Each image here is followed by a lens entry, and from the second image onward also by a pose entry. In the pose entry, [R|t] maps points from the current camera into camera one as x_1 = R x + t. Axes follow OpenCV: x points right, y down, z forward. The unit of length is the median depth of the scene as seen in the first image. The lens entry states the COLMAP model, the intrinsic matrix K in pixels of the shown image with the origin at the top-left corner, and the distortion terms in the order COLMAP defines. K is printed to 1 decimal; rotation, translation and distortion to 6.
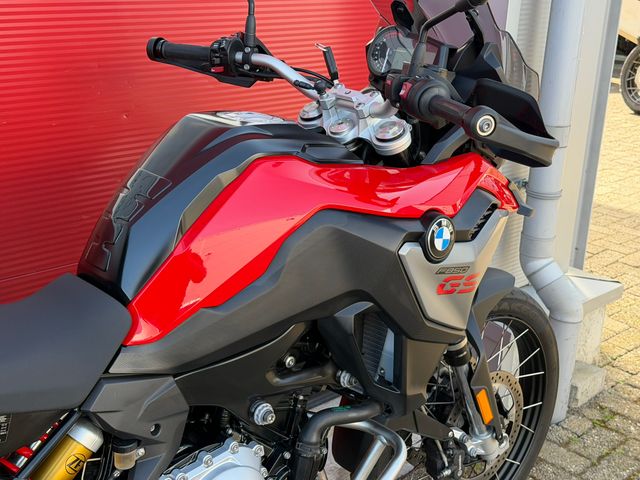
lens RADIAL K [[947.6, 0, 328.6], [0, 947.6, 226.5], [0, 0, 1]] dist [0.122614, 0.000000]
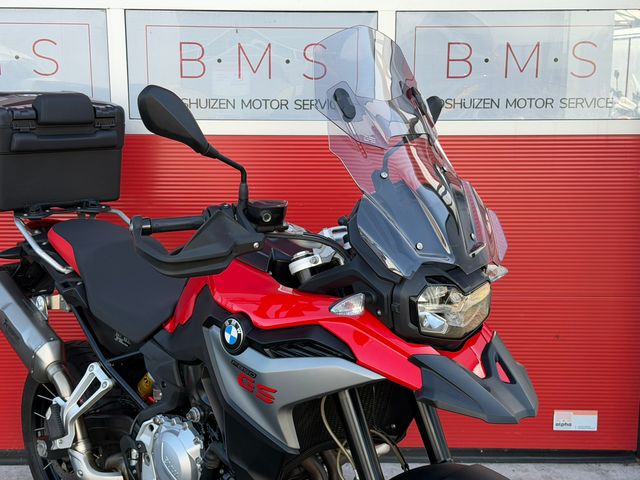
lens RADIAL K [[947.6, 0, 323.4], [0, 947.6, 239.3], [0, 0, 1]] dist [0.122614, 0.000000]
pose [[0.017631, 0.127053, -0.991739, 1.303432], [-0.309019, 0.944023, 0.115446, -0.278571], [0.950892, 0.304431, 0.055906, 0.976074]]
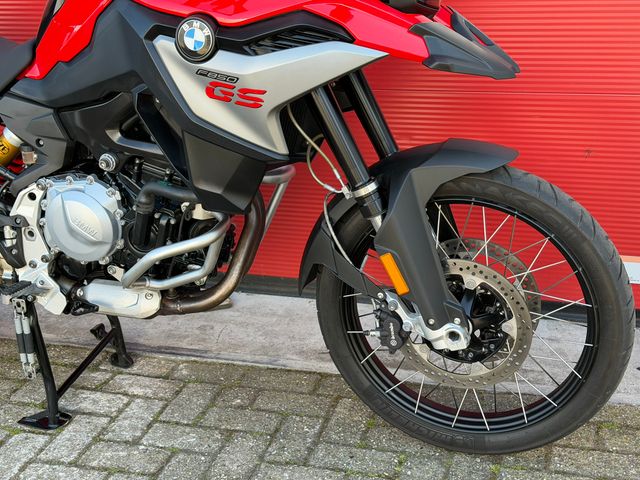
lens RADIAL K [[947.6, 0, 329.1], [0, 947.6, 247.1], [0, 0, 1]] dist [0.122614, 0.000000]
pose [[0.478665, 0.253875, -0.840492, 1.137725], [-0.212869, 0.962278, 0.169431, 0.022886], [0.851802, 0.097814, 0.514651, 0.572804]]
